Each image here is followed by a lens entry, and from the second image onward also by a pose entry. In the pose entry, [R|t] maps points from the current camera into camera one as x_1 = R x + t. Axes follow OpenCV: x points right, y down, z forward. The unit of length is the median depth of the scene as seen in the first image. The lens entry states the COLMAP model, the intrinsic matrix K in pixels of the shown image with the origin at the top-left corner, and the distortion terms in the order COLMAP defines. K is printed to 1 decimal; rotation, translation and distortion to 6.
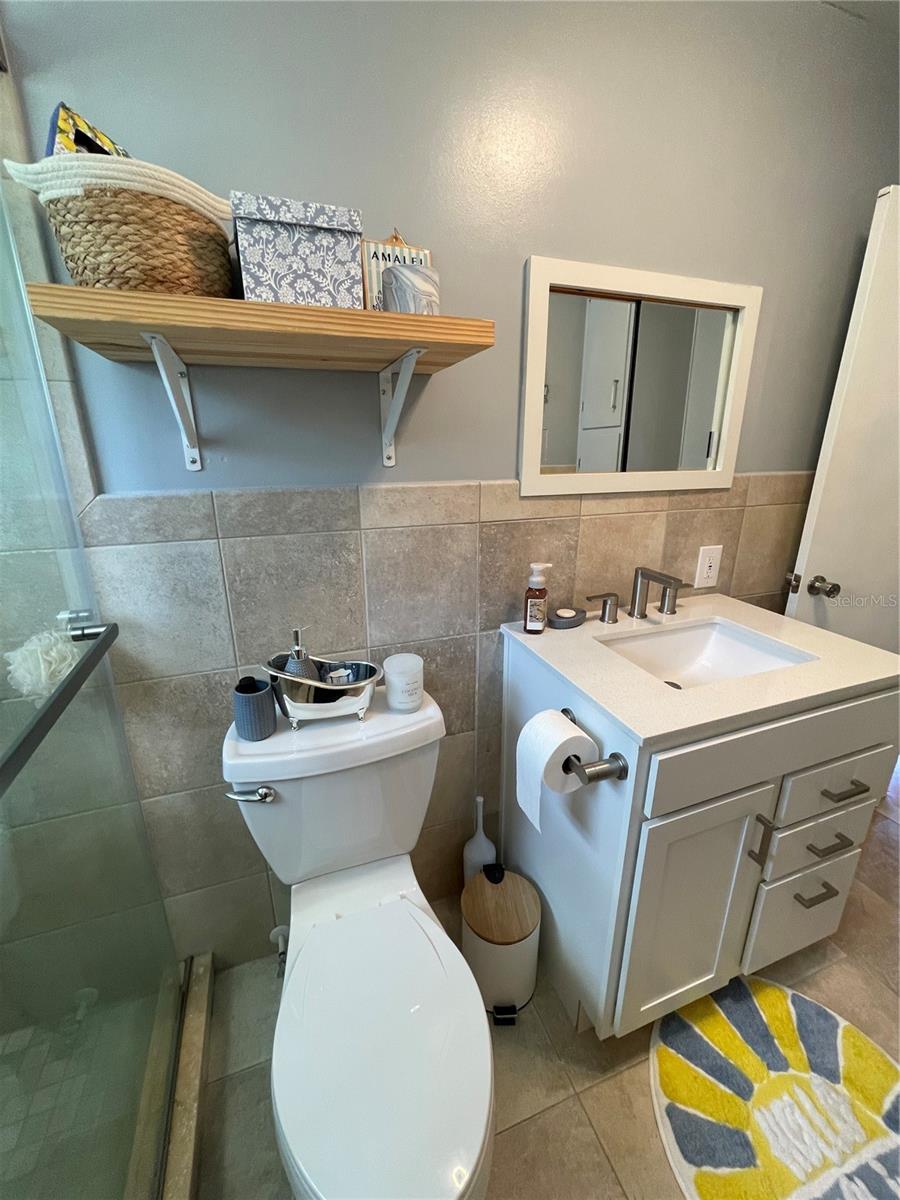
lens RADIAL K [[482.6, 0, 446.0], [0, 482.6, 592.1], [0, 0, 1]] dist [-0.001234, -0.000652]
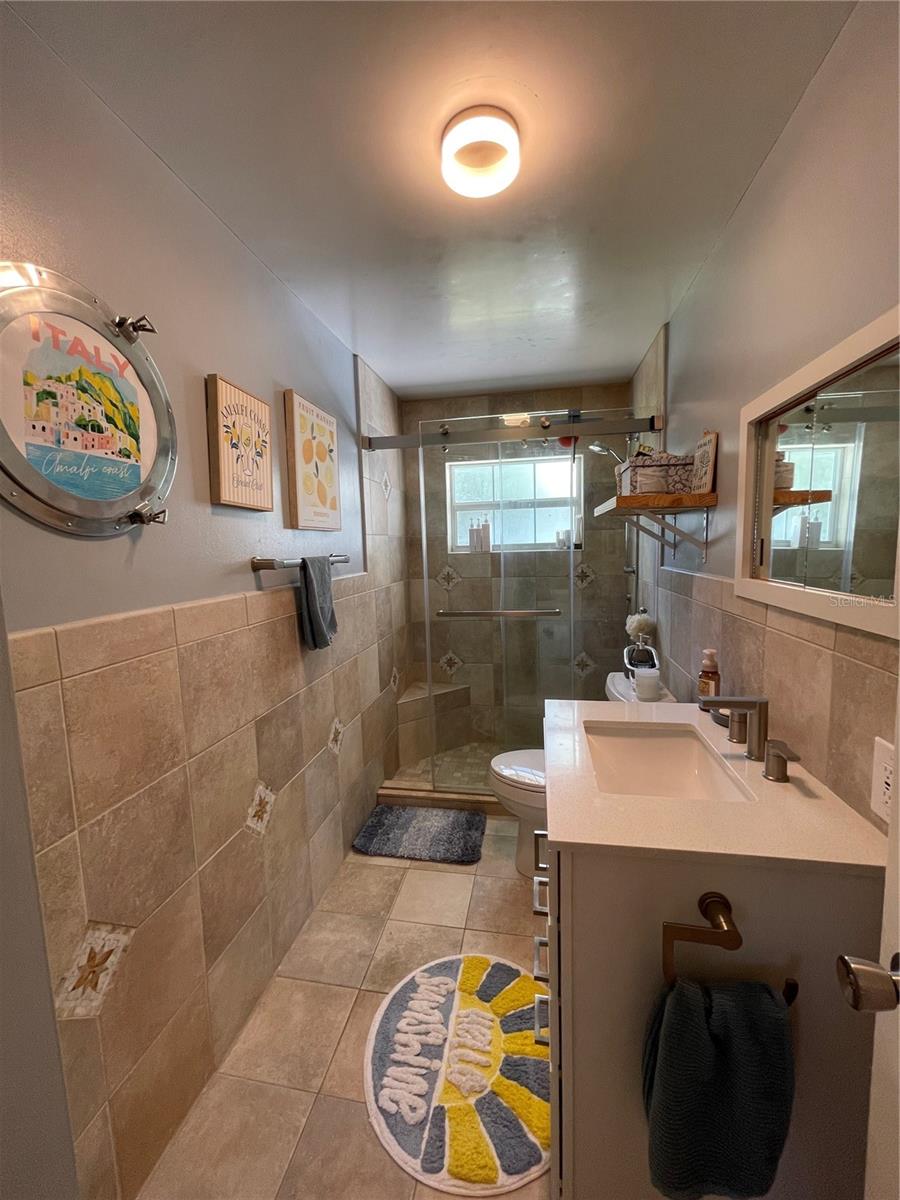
lens RADIAL K [[482.6, 0, 453.4], [0, 482.6, 596.9], [0, 0, 1]] dist [-0.001234, -0.000652]
pose [[-0.496606, 0.107691, -0.861269, 1.695392], [-0.229882, 0.940521, 0.250150, -0.373533], [0.836981, 0.322217, -0.442312, 1.078293]]
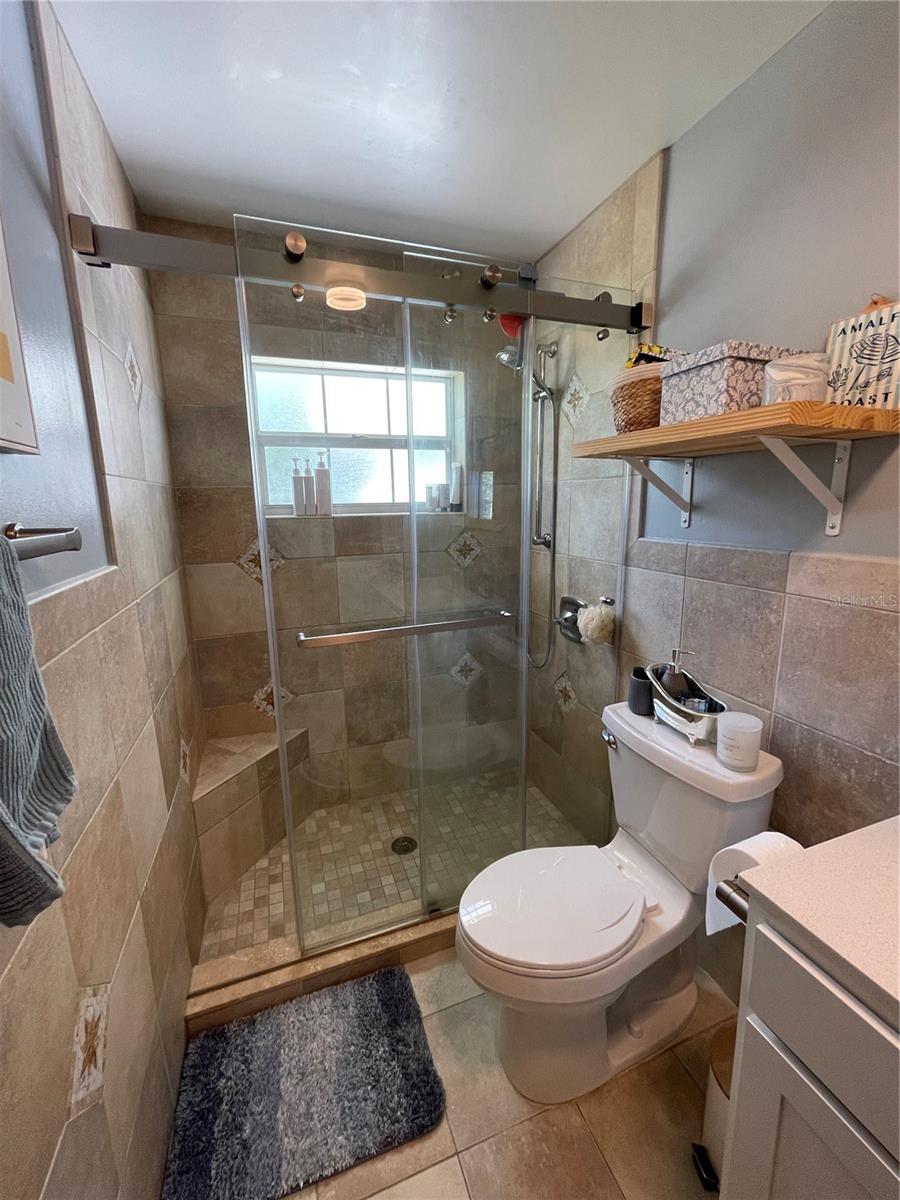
lens RADIAL K [[482.6, 0, 447.7], [0, 482.6, 595.7], [0, 0, 1]] dist [-0.001234, -0.000652]
pose [[-0.002222, 0.193830, -0.981033, 0.851646], [-0.279153, 0.941915, 0.186734, -0.118678], [0.960244, 0.274273, 0.052015, 0.268735]]
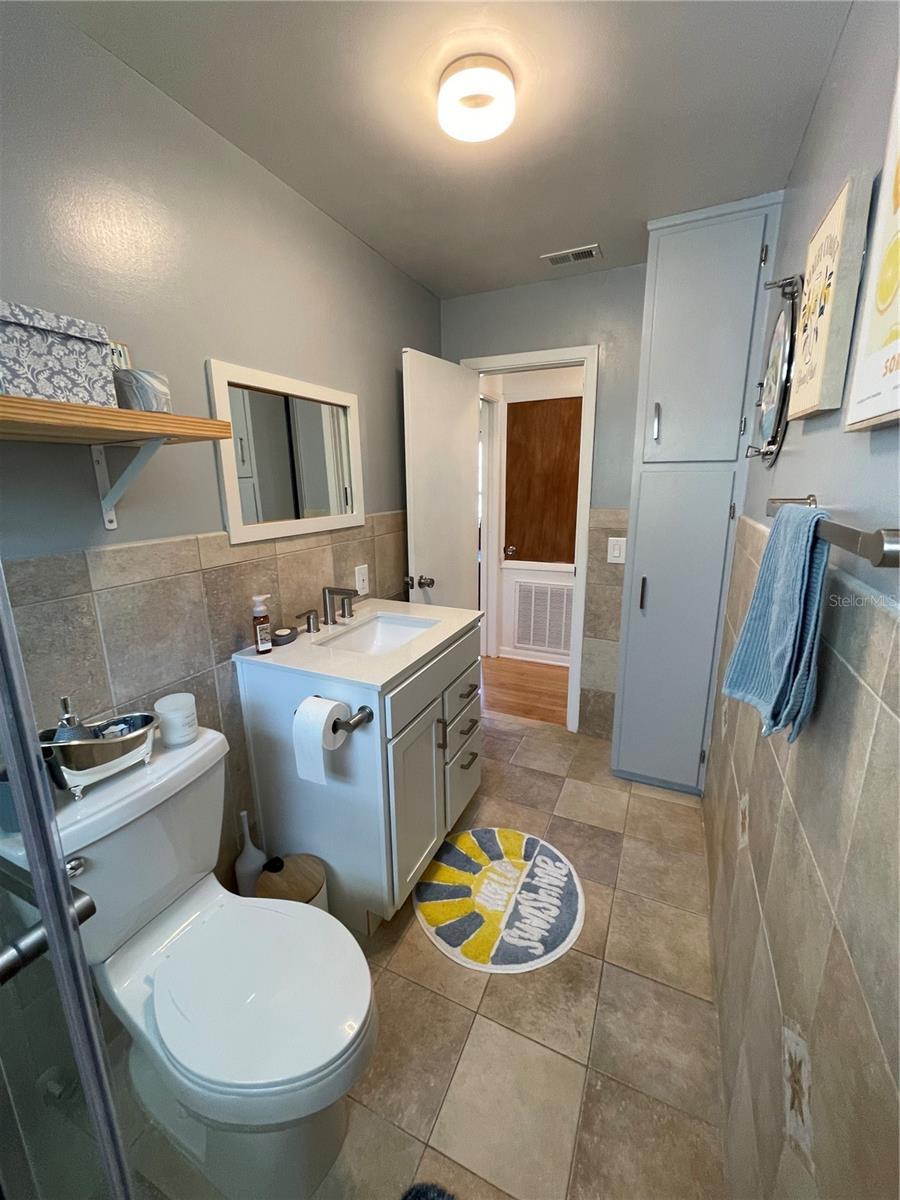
lens RADIAL K [[482.6, 0, 446.6], [0, 482.6, 593.9], [0, 0, 1]] dist [-0.001234, -0.000652]
pose [[0.704466, -0.169871, 0.689109, -0.362609], [0.219293, 0.975523, 0.016294, 0.023587], [-0.675010, 0.139638, 0.724474, -0.253307]]
